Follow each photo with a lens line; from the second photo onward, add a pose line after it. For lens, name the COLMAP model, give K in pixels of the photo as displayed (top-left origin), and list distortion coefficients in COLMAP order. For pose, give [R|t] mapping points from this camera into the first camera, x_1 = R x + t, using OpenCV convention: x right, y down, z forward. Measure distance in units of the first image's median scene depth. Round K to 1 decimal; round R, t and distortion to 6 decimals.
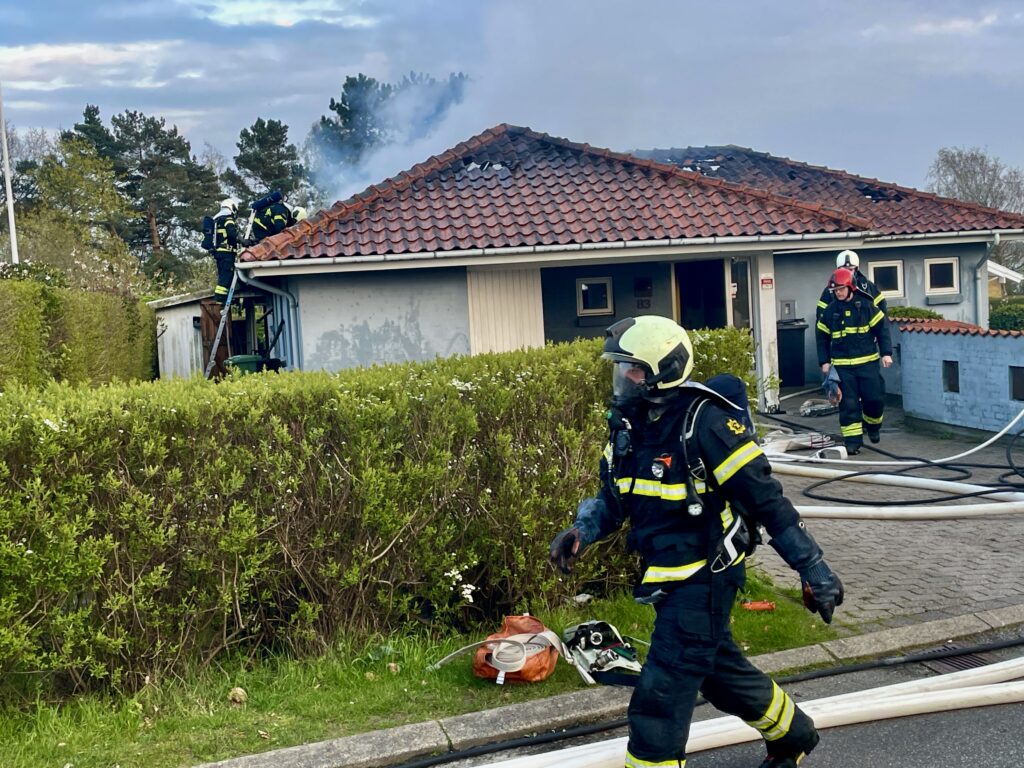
lens RADIAL K [[1493.1, 0, 503.0], [0, 1493.1, 379.1], [0, 0, 1]] dist [0.104696, 0.000000]
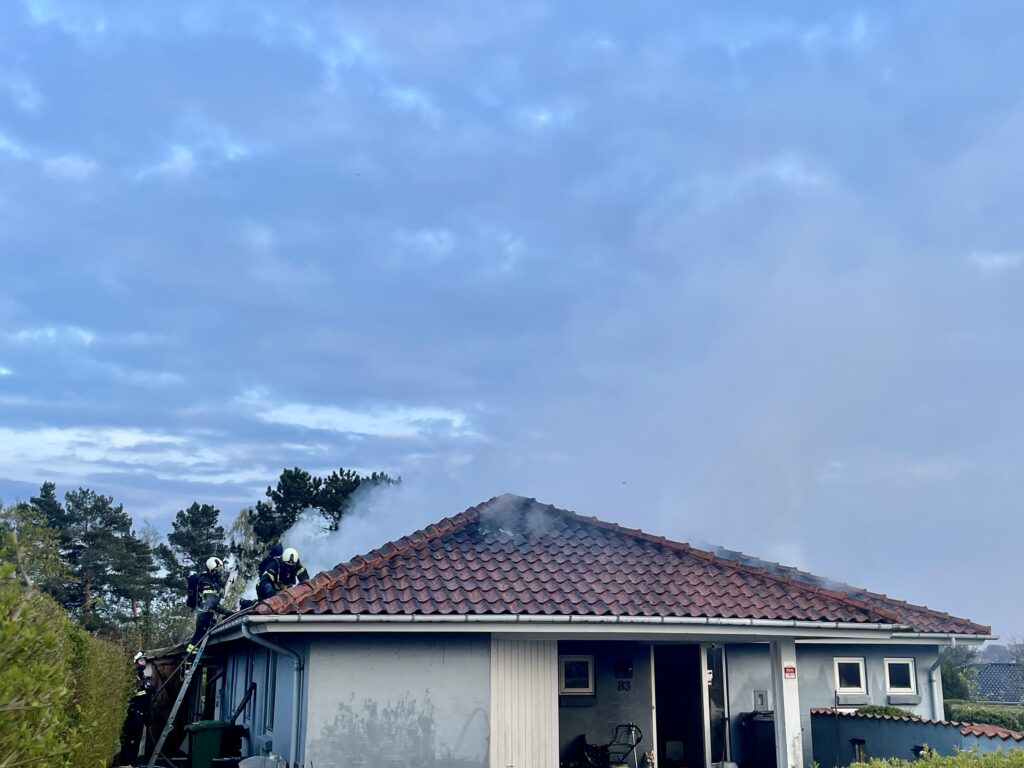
lens RADIAL K [[1200.5, 0, 517.0], [0, 1200.5, 361.9], [0, 0, 1]] dist [0.071995, 0.000000]
pose [[0.991186, 0.082249, 0.103851, -0.077069], [-0.046746, 0.950646, -0.306737, -0.005124], [-0.123954, 0.299179, 0.946112, 0.180289]]
